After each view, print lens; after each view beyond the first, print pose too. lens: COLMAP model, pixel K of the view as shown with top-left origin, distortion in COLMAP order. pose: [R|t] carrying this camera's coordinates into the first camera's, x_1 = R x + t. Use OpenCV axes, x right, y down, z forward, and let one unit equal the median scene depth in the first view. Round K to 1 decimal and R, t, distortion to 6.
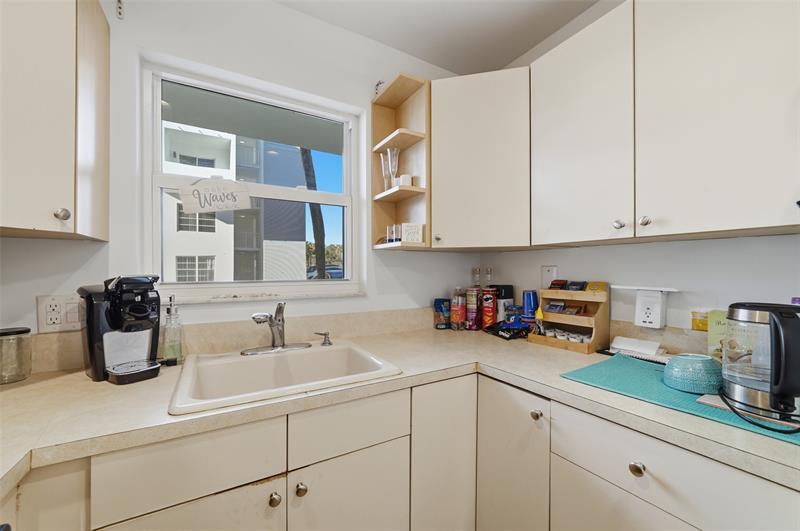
lens RADIAL K [[318.4, 0, 399.5], [0, 318.4, 271.4], [0, 0, 1]] dist [-0.009225, 0.000399]
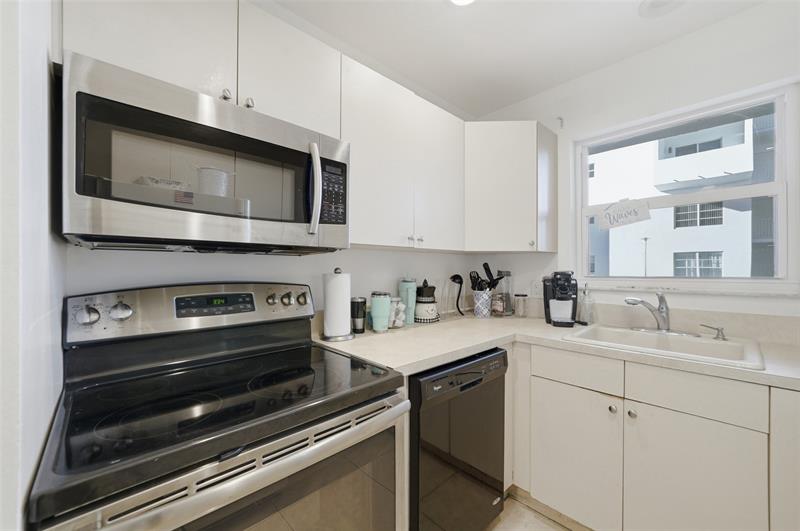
lens RADIAL K [[318.4, 0, 400.4], [0, 318.4, 268.0], [0, 0, 1]] dist [-0.009225, 0.000399]
pose [[0.218249, -0.005172, -0.975879, 0.596959], [-0.001008, 0.999984, -0.005525, 0.005499], [0.975893, 0.002189, 0.218241, -0.261732]]
